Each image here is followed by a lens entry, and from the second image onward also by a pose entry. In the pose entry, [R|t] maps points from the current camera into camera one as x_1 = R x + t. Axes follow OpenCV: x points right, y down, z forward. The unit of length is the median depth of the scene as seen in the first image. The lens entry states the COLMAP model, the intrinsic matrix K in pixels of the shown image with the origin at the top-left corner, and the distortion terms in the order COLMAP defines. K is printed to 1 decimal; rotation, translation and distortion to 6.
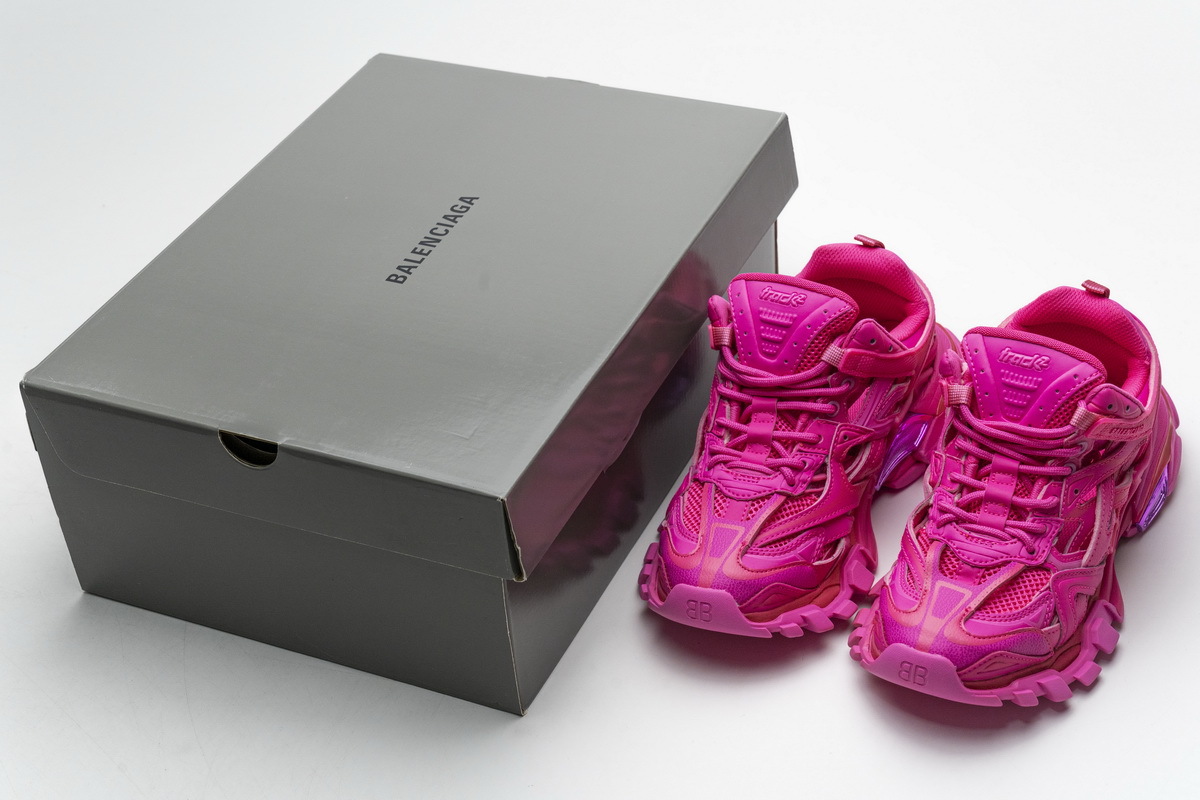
lens RADIAL K [[2118.4, 0, 600.0], [0, 2118.4, 400.0], [0, 0, 1]] dist [0.037121, 0.180155]
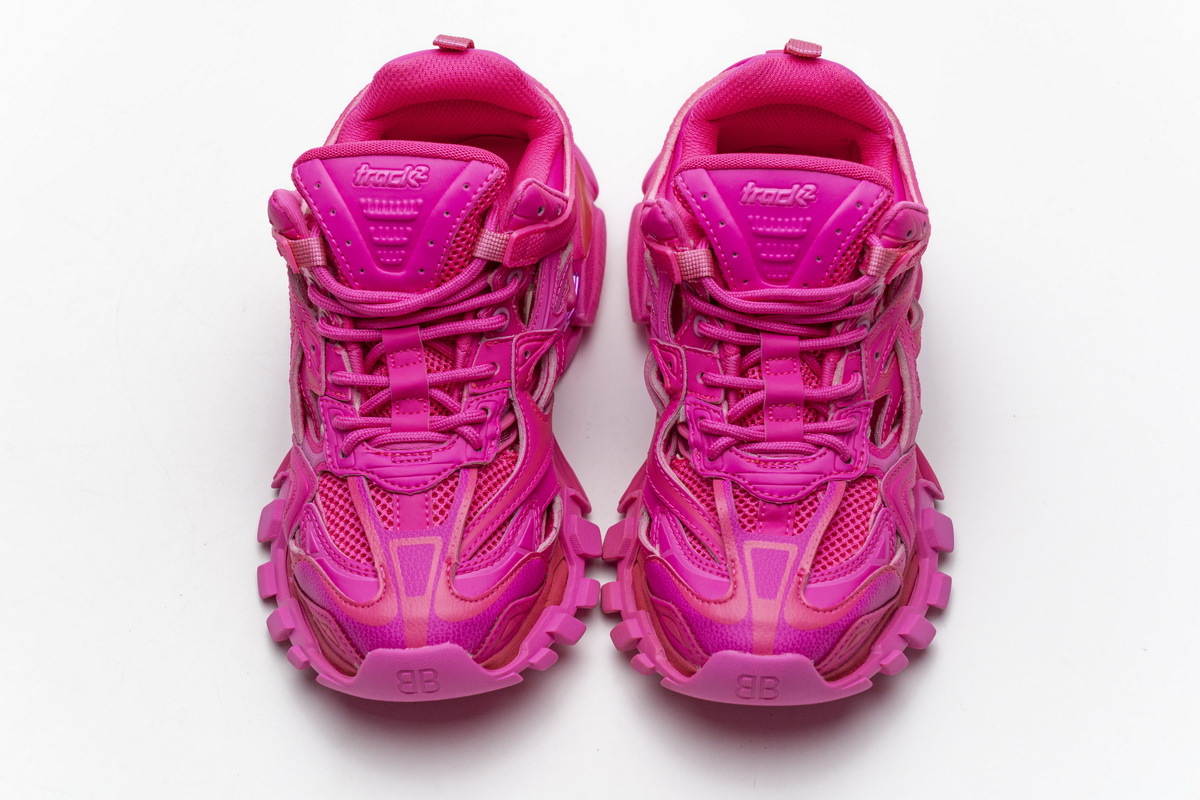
lens RADIAL K [[2402.2, 0, 600.0], [0, 2402.2, 400.0], [0, 0, 1]] dist [-0.021031, -0.036275]
pose [[0.901757, -0.283371, 0.326399, -0.121919], [0.218041, 0.950222, 0.222566, -0.138940], [-0.373220, -0.129532, 0.918656, 0.296105]]
